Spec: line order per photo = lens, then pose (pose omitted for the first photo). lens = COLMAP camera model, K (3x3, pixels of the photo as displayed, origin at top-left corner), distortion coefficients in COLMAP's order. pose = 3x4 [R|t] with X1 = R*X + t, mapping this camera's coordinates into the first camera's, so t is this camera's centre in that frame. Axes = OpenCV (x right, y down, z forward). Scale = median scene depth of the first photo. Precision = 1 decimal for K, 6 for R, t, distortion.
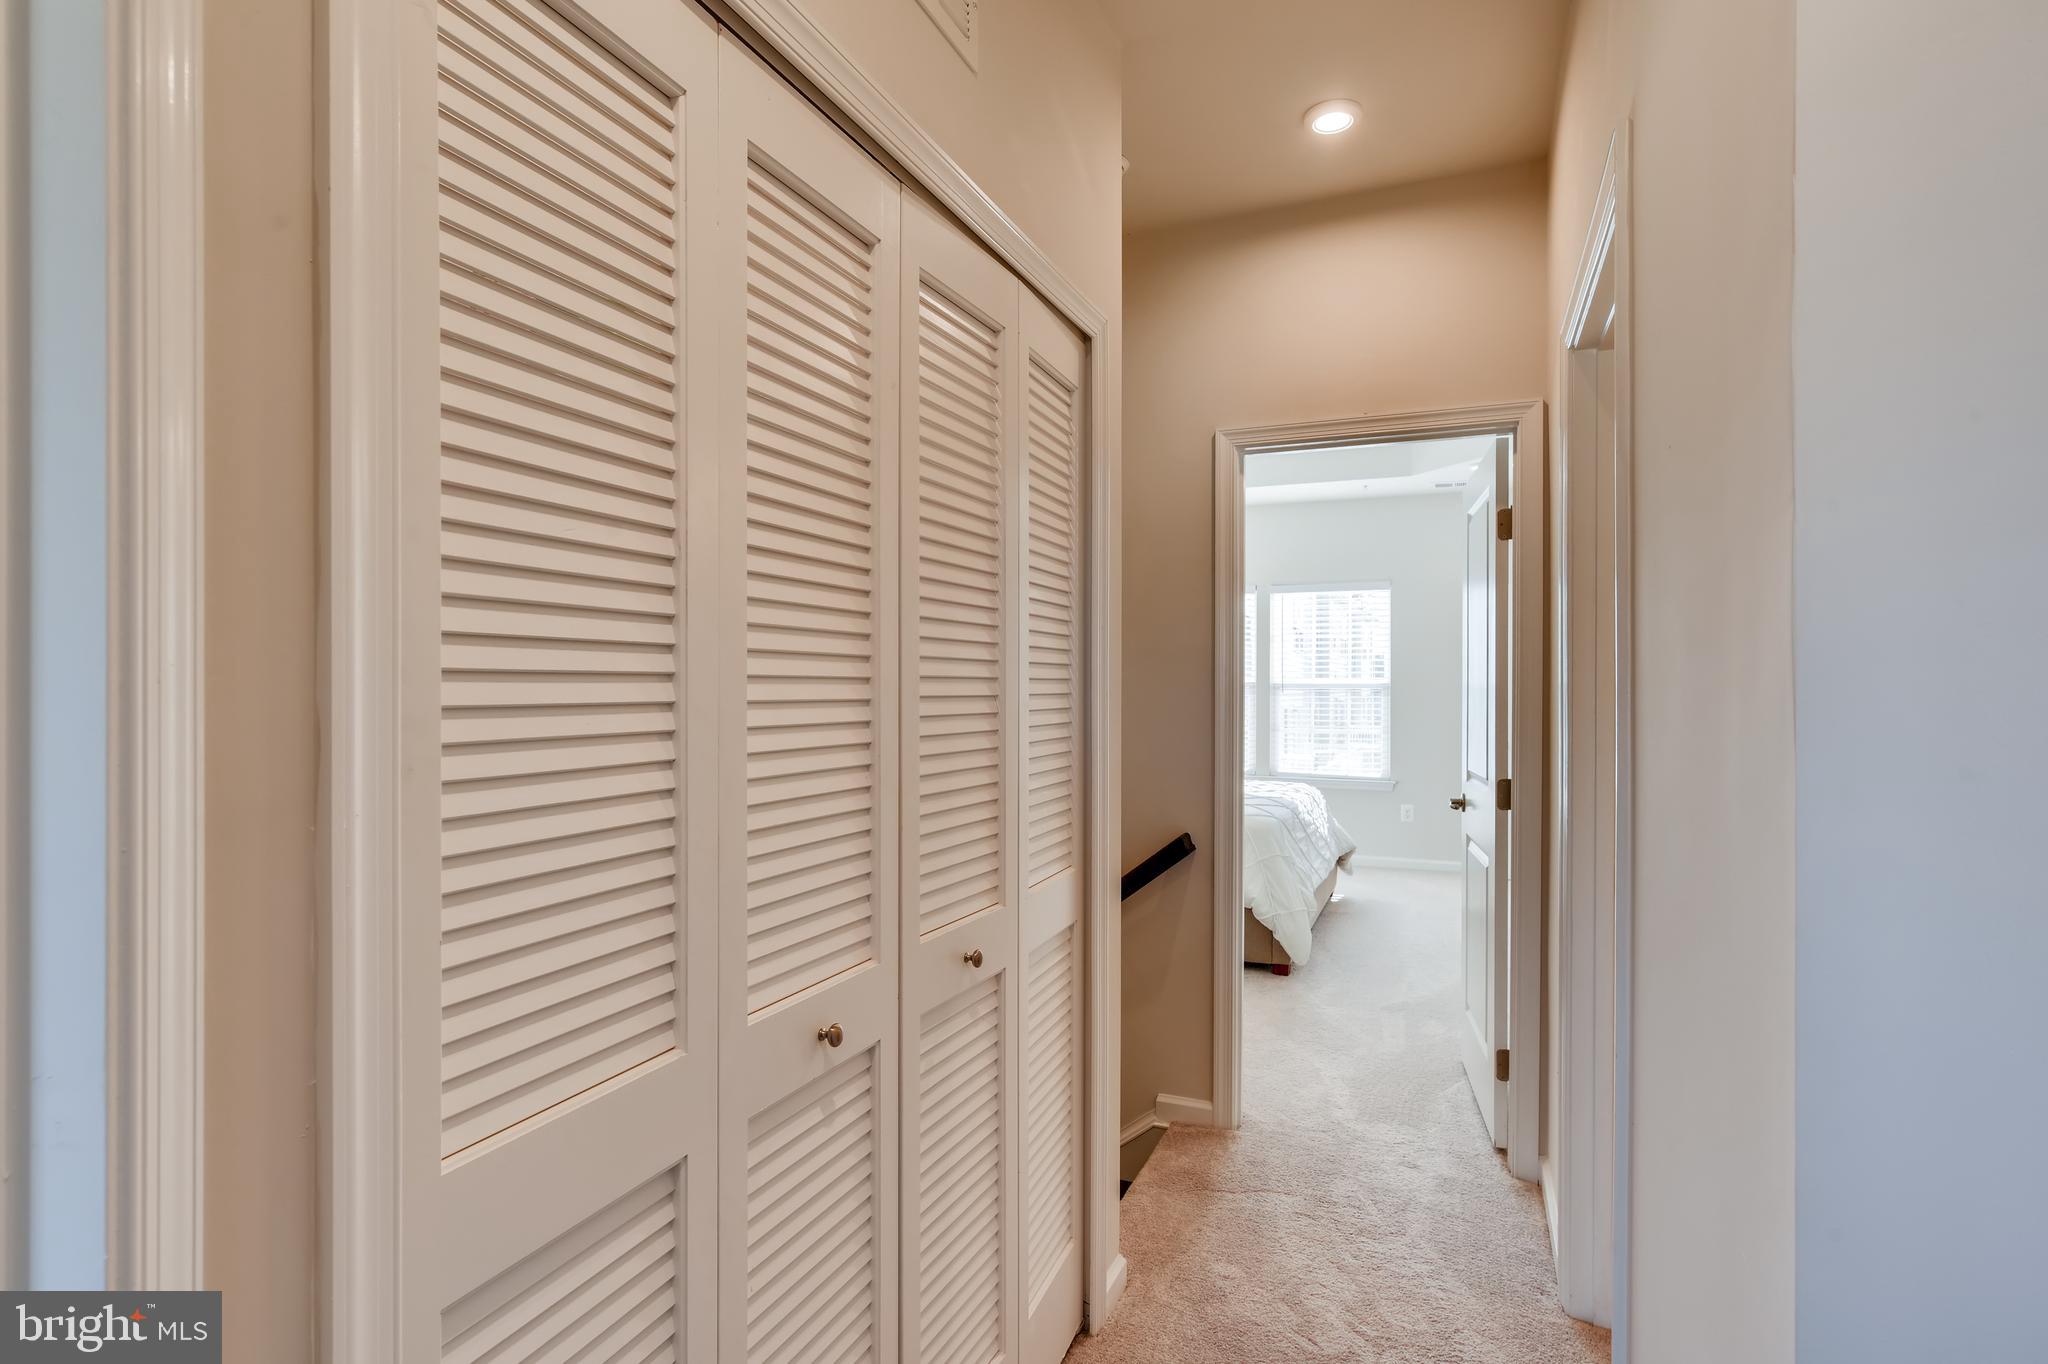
lens RADIAL K [[1028.8, 0, 1023.1], [0, 1028.8, 683.5], [0, 0, 1]] dist [-0.003463, 0.003180]
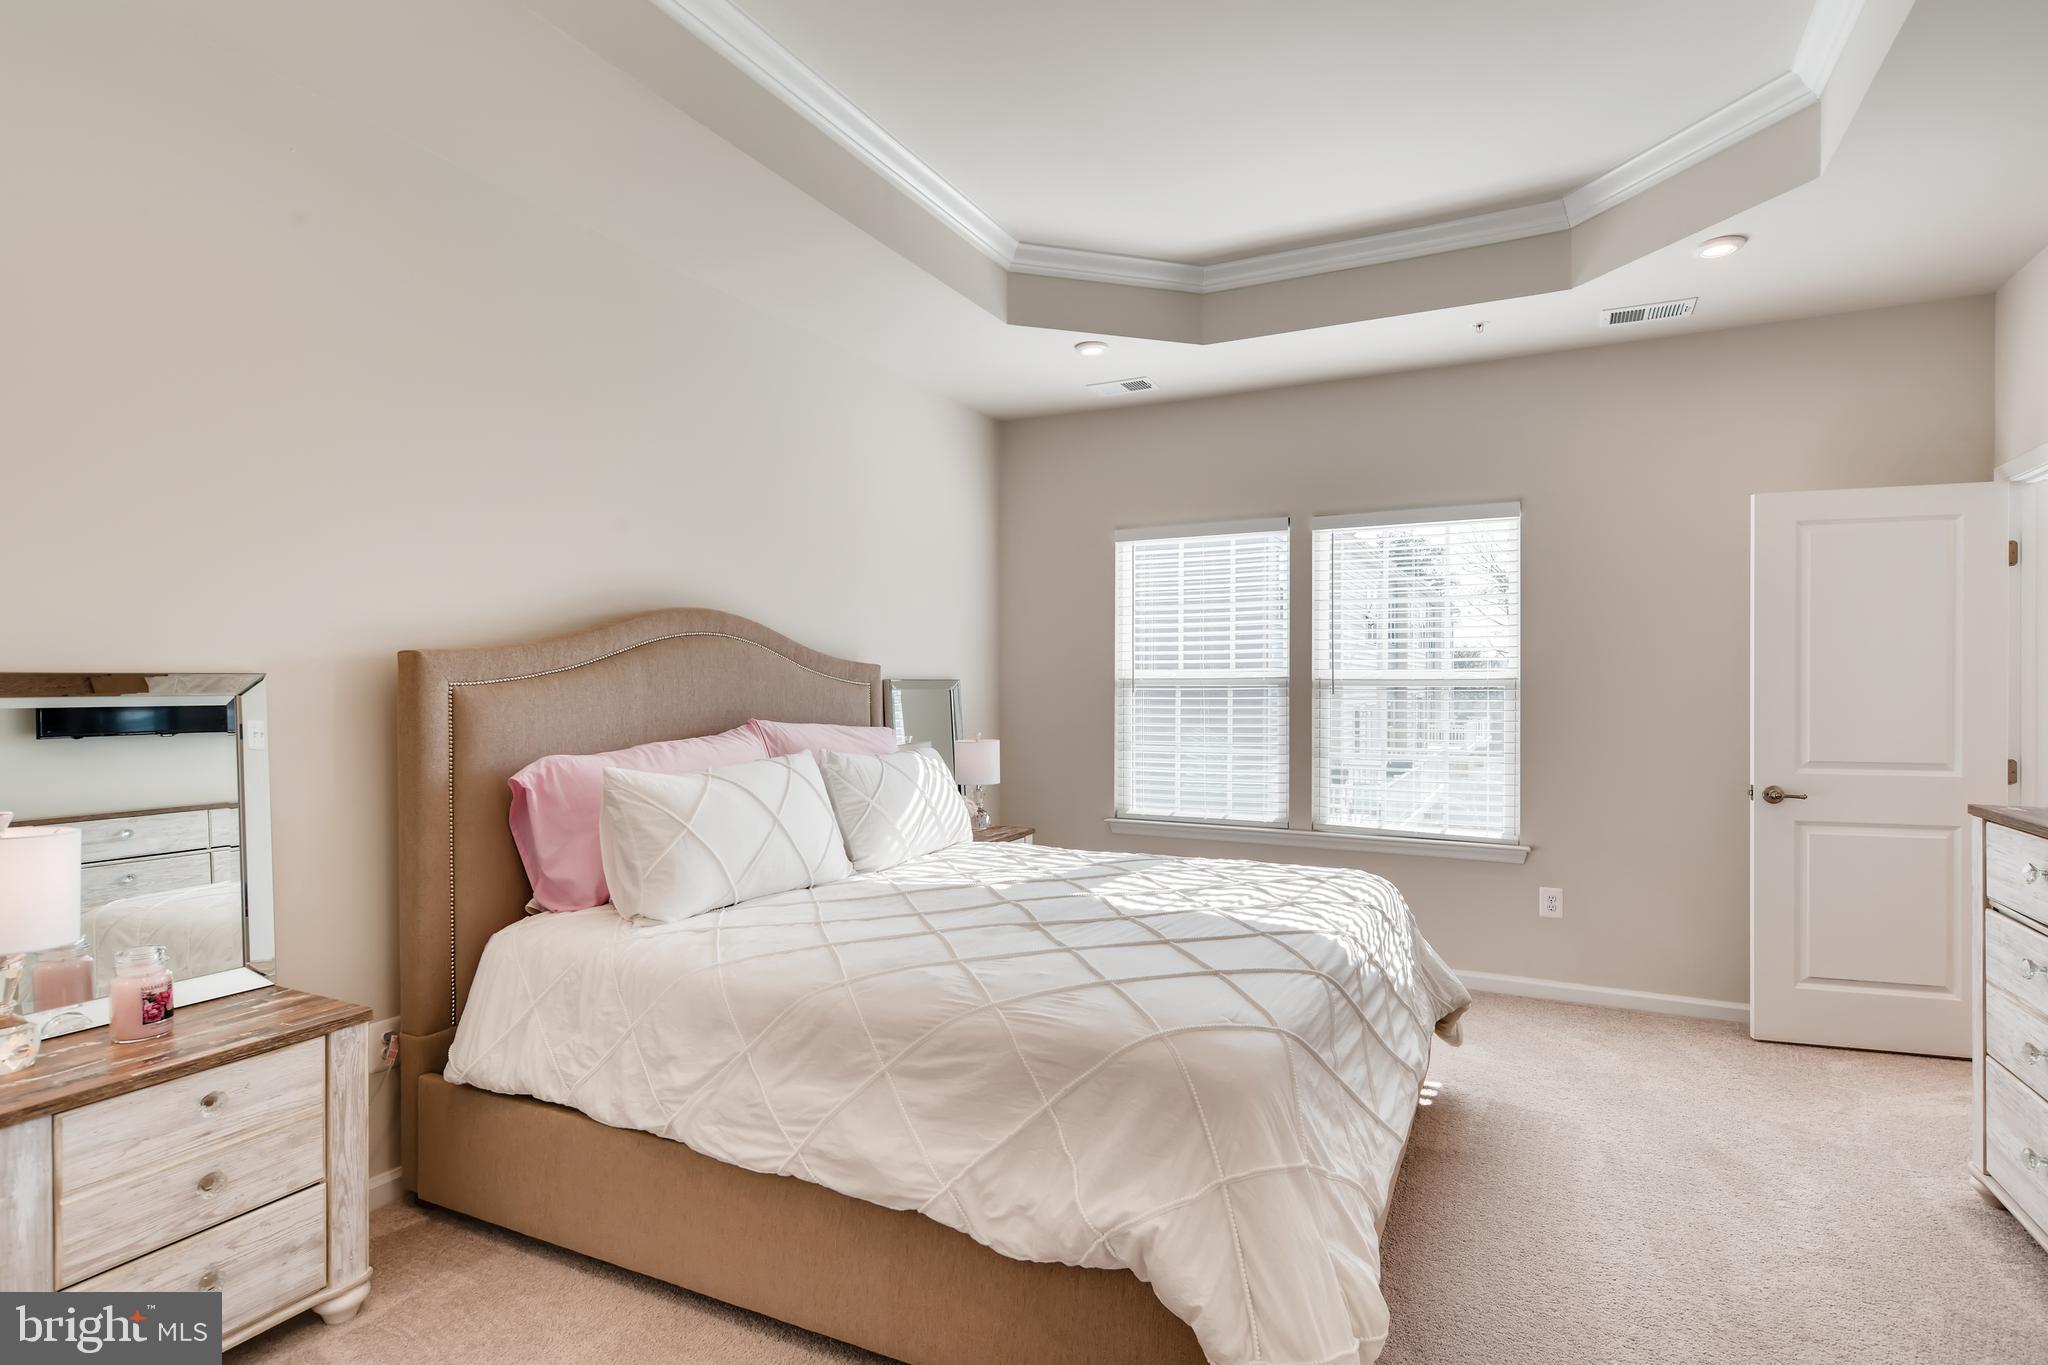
lens RADIAL K [[1028.8, 0, 1027.3], [0, 1028.8, 687.3], [0, 0, 1]] dist [-0.003463, 0.003180]
pose [[0.998048, -0.006363, -0.062127, 0.112828], [0.006880, 0.999943, 0.008121, -0.000996], [0.062072, -0.008532, 0.998035, 0.392437]]
